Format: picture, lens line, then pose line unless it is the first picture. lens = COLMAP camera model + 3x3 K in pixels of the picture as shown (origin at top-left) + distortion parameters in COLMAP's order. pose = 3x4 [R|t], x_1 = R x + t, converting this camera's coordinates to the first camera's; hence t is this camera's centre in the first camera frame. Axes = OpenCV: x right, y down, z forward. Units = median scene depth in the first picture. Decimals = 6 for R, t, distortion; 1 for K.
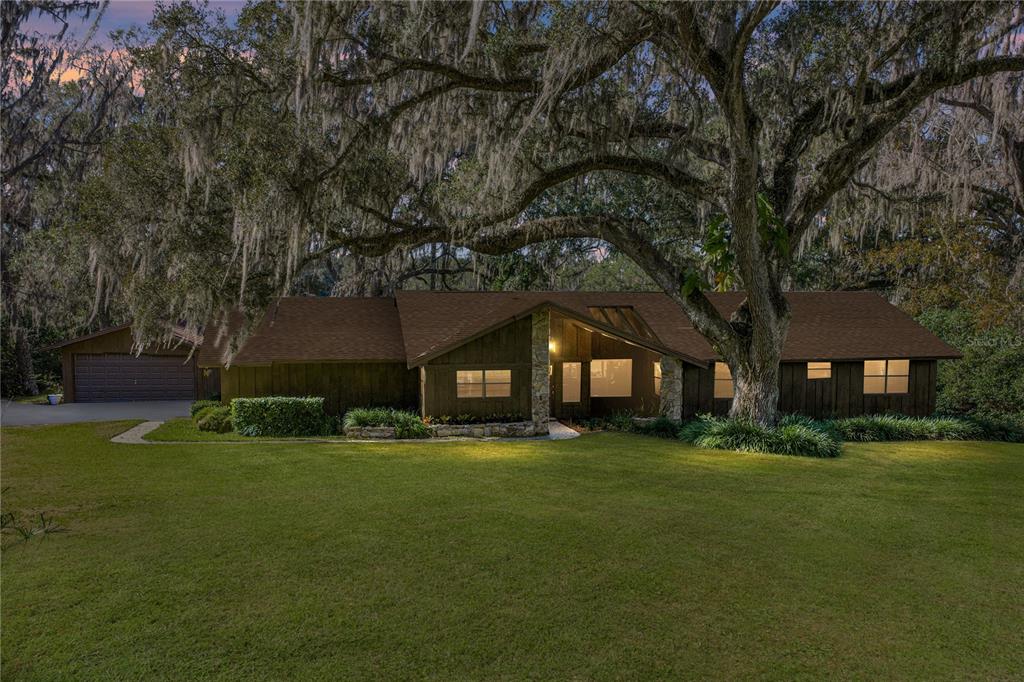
lens RADIAL K [[846.5, 0, 512.0], [0, 846.5, 341.0], [0, 0, 1]] dist [0.012635, -0.021791]
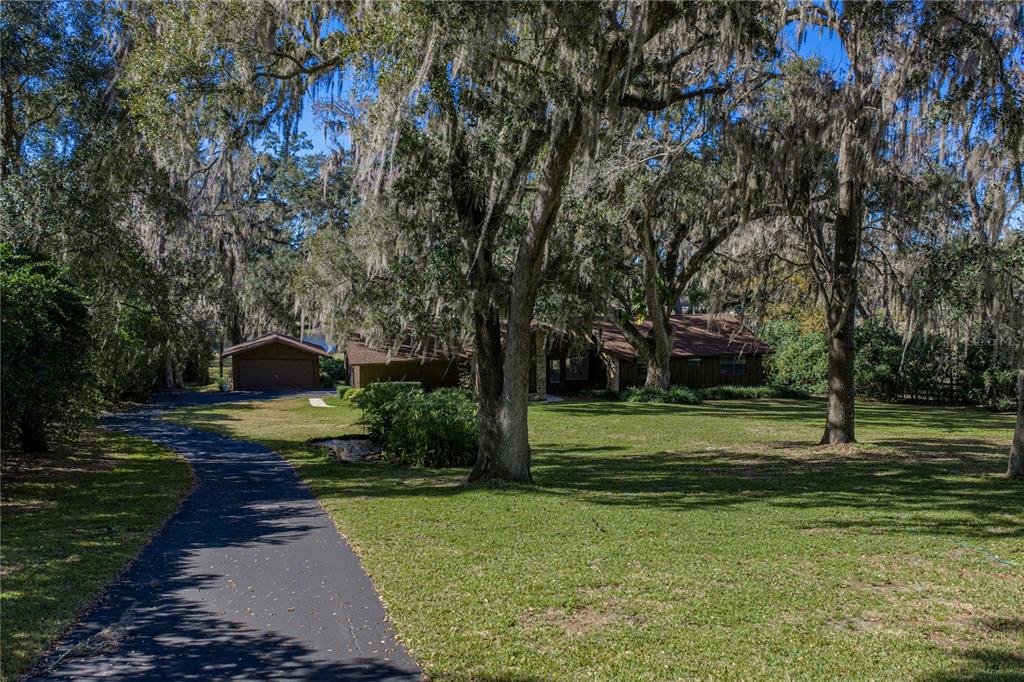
lens RADIAL K [[846.5, 0, 512.0], [0, 846.5, 341.0], [0, 0, 1]] dist [0.012635, -0.021791]
pose [[0.995459, -0.013219, 0.094267, -0.243624], [0.012673, 0.999899, 0.006393, -0.032301], [-0.094342, -0.005169, 0.995526, -0.963734]]
